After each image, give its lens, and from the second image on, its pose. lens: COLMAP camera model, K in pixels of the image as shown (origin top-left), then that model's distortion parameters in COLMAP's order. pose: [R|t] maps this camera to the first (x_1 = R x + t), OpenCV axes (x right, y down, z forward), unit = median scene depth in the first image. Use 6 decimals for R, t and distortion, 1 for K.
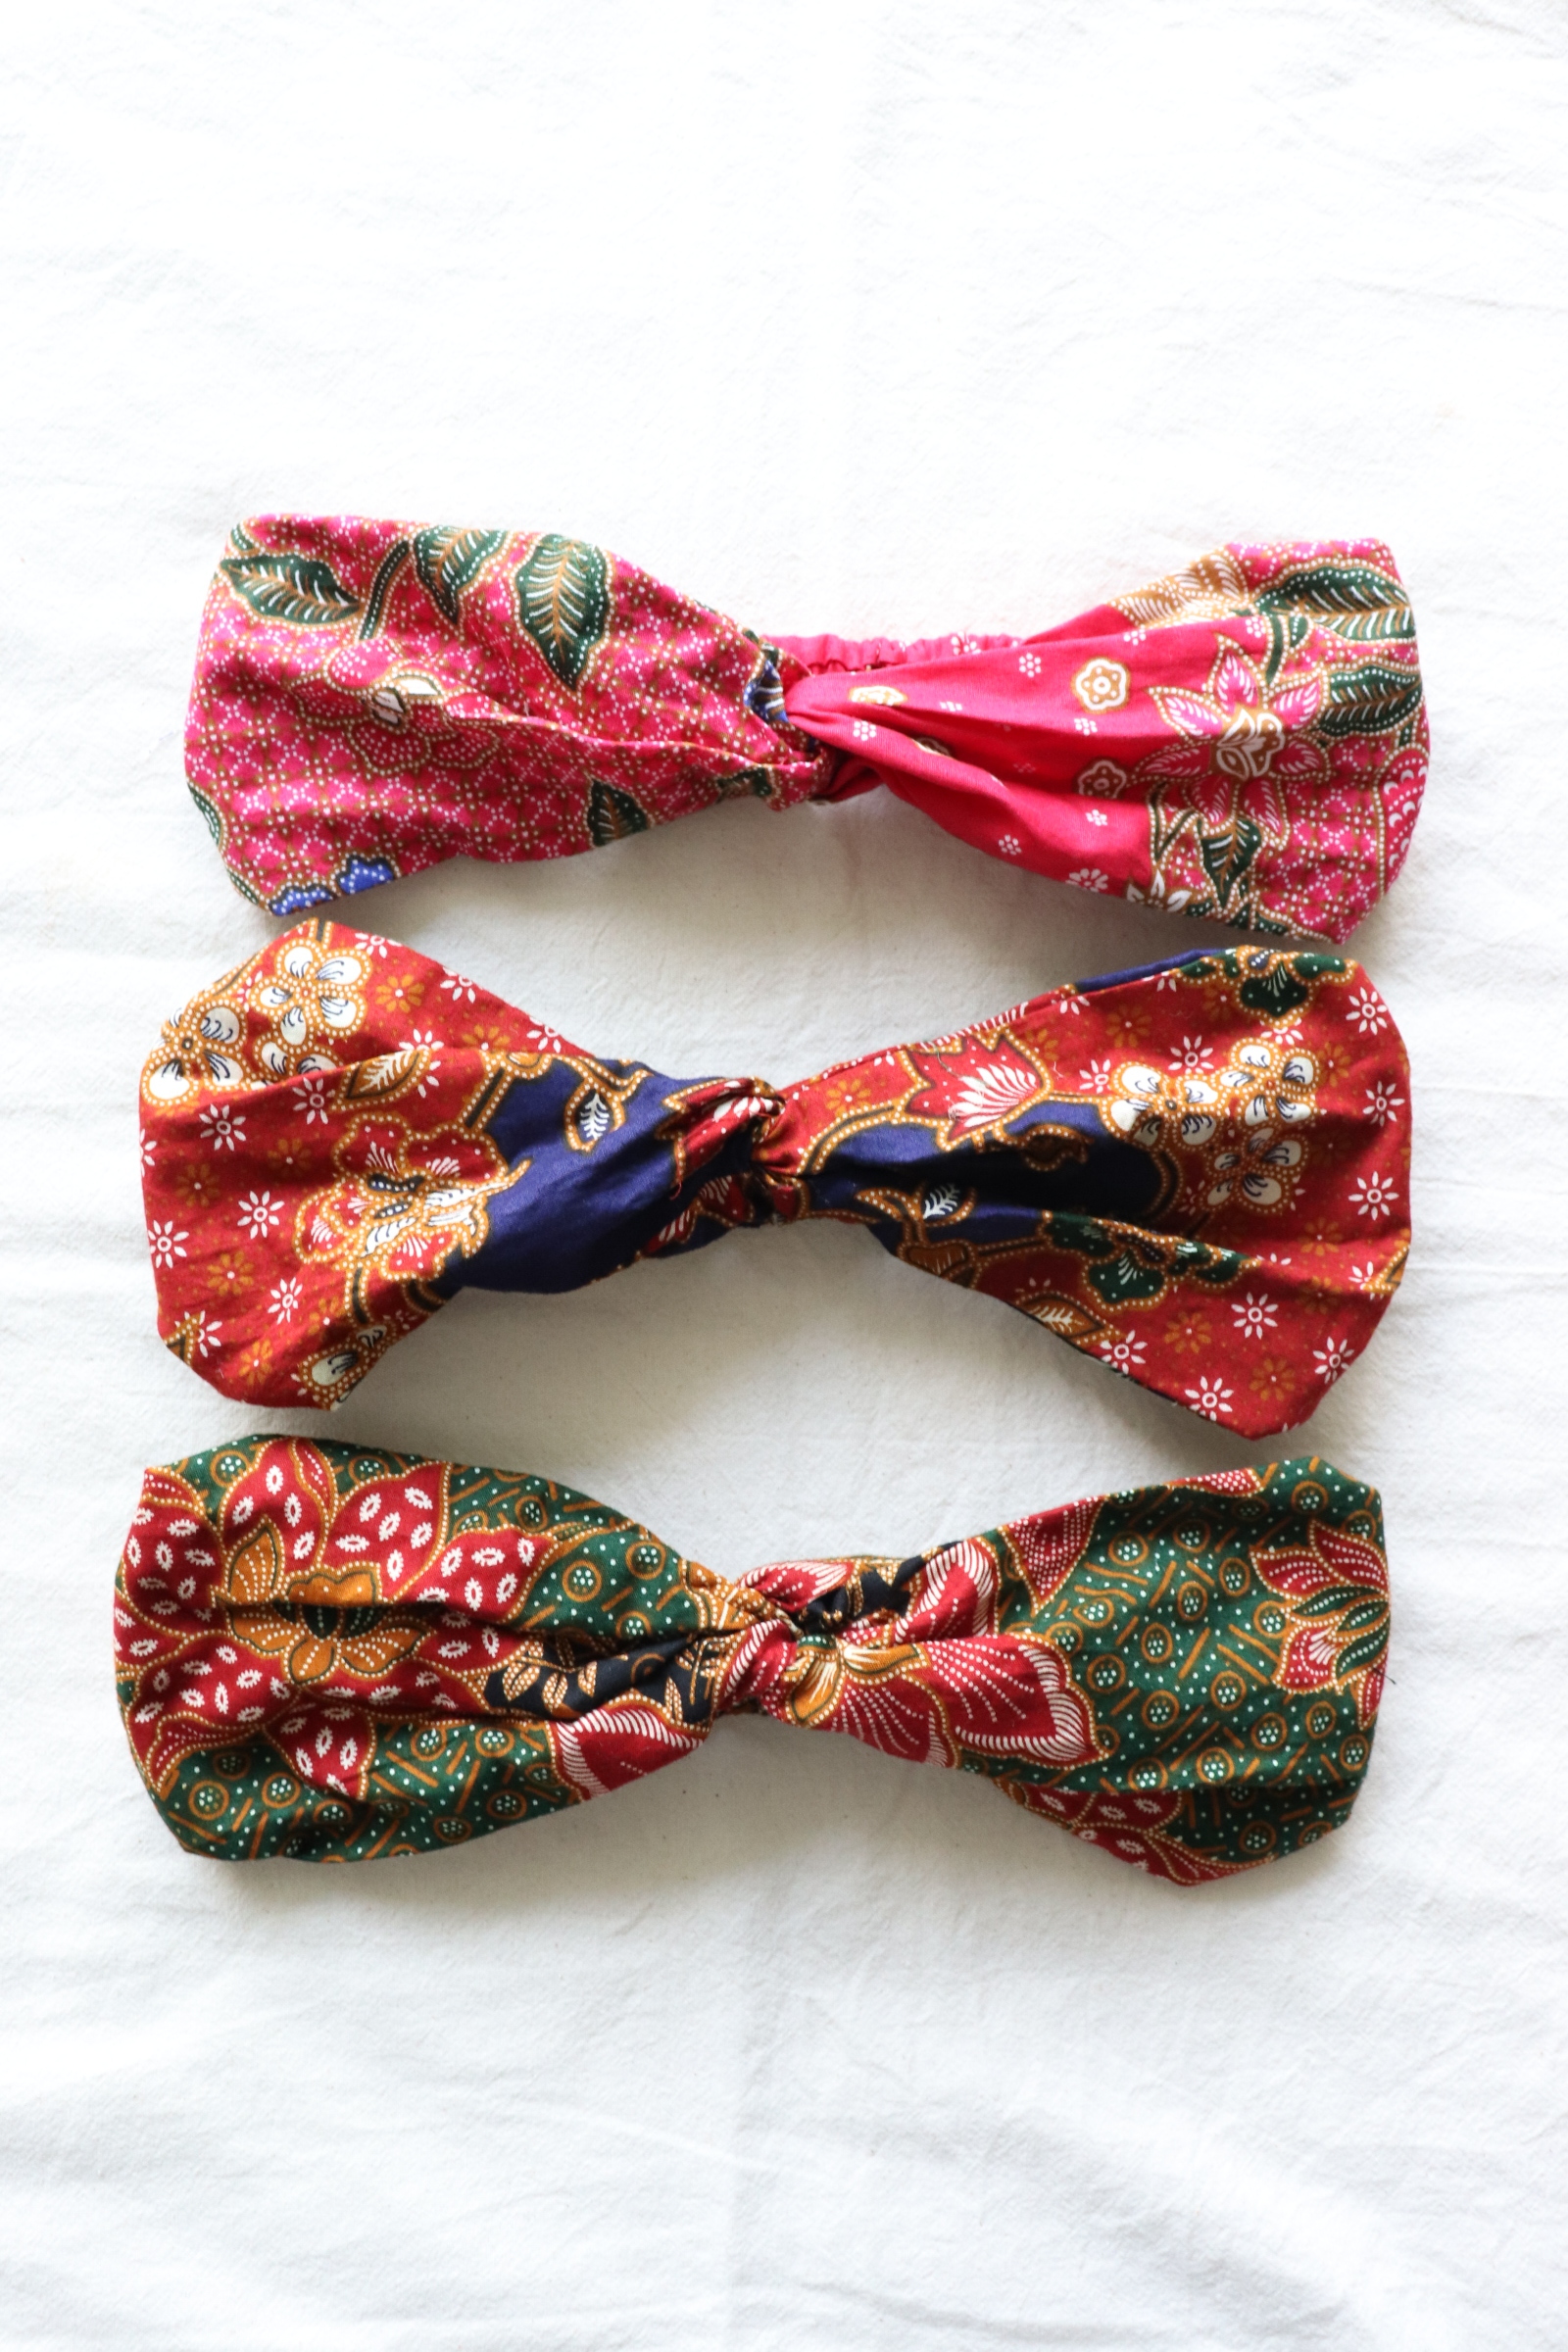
lens RADIAL K [[2105.7, 0, 799.0], [0, 2105.7, 1180.5], [0, 0, 1]] dist [-0.145618, 0.114555]
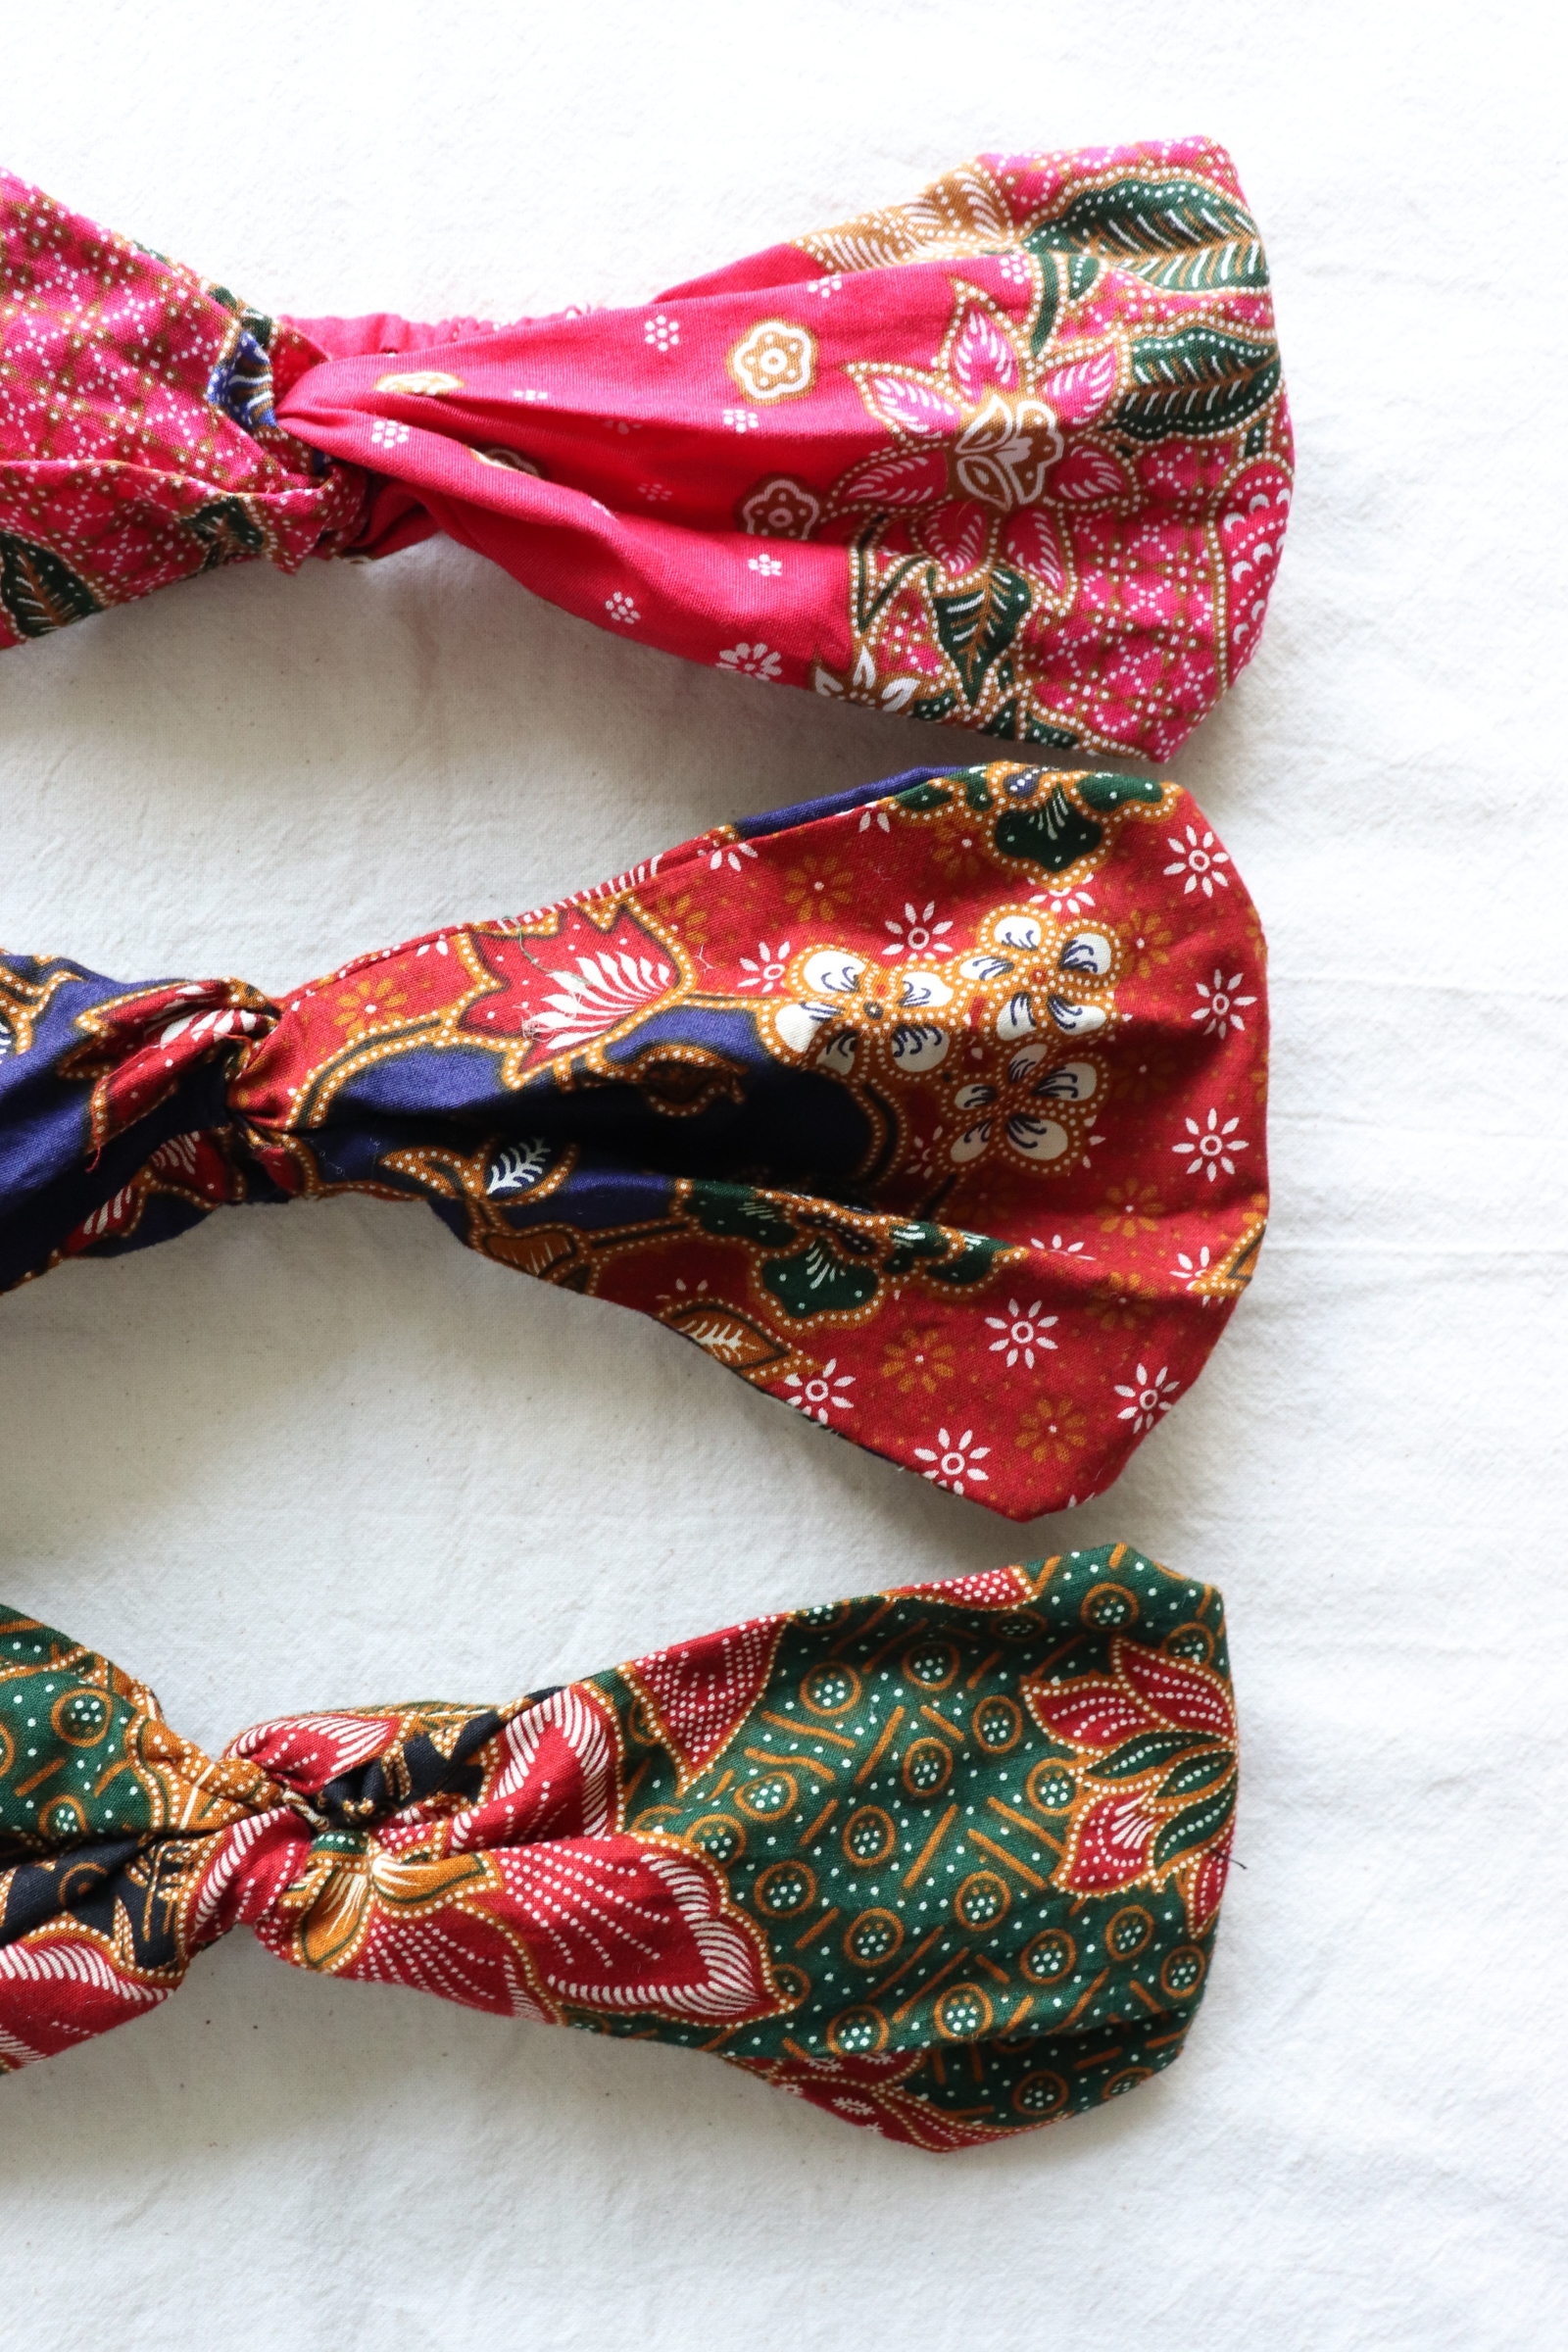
lens RADIAL K [[2105.7, 0, 765.9], [0, 2105.7, 1191.6], [0, 0, 1]] dist [-0.145618, 0.114555]
pose [[0.999905, -0.013812, -0.000327, 0.137393], [0.013812, 0.998690, 0.049271, -0.012492], [-0.000354, -0.049271, 0.998785, 0.344623]]
